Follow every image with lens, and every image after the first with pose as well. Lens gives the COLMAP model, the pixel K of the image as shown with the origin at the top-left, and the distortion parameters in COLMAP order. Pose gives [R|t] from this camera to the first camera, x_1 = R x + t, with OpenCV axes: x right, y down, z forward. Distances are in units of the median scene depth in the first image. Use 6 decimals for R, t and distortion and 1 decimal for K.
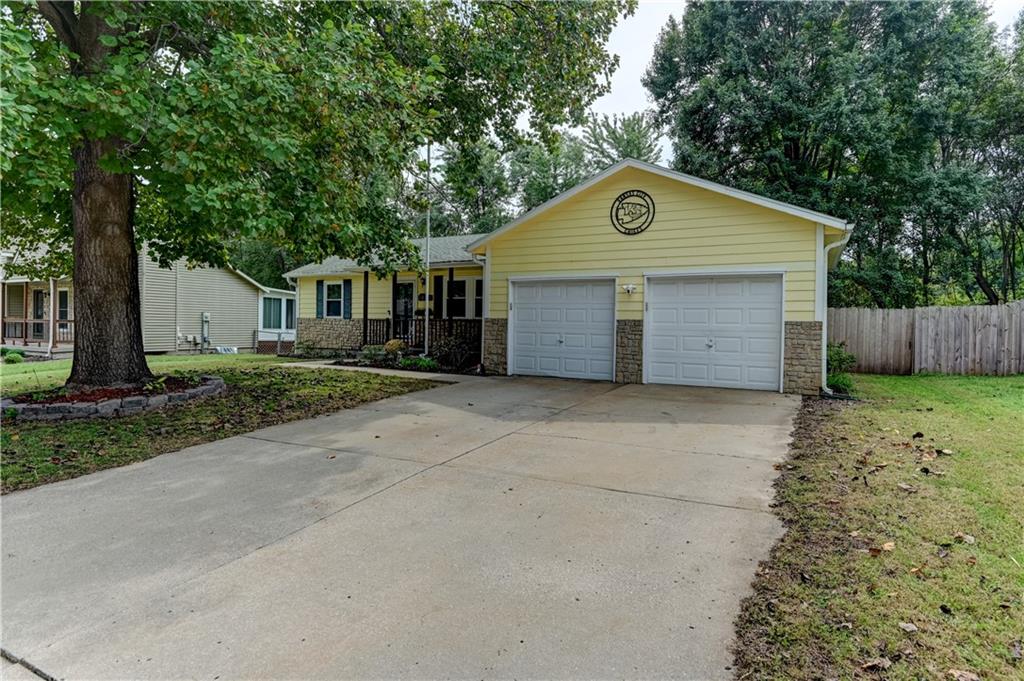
lens RADIAL K [[557.6, 0, 513.3], [0, 557.6, 333.7], [0, 0, 1]] dist [0.000563, 0.000144]
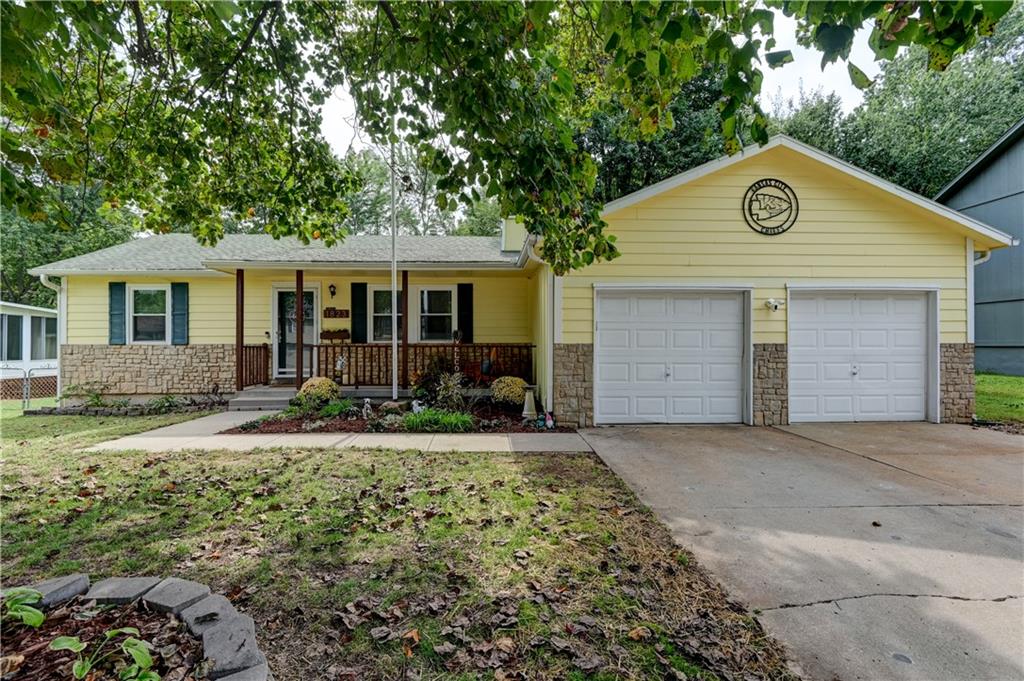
lens RADIAL K [[476.0, 0, 512.3], [0, 476.0, 343.3], [0, 0, 1]] dist [-0.001824, -0.000480]
pose [[0.858532, -0.015580, 0.512523, -0.437403], [0.022801, 0.999710, -0.007804, -0.028242], [-0.512253, 0.018386, 0.858638, 0.604745]]
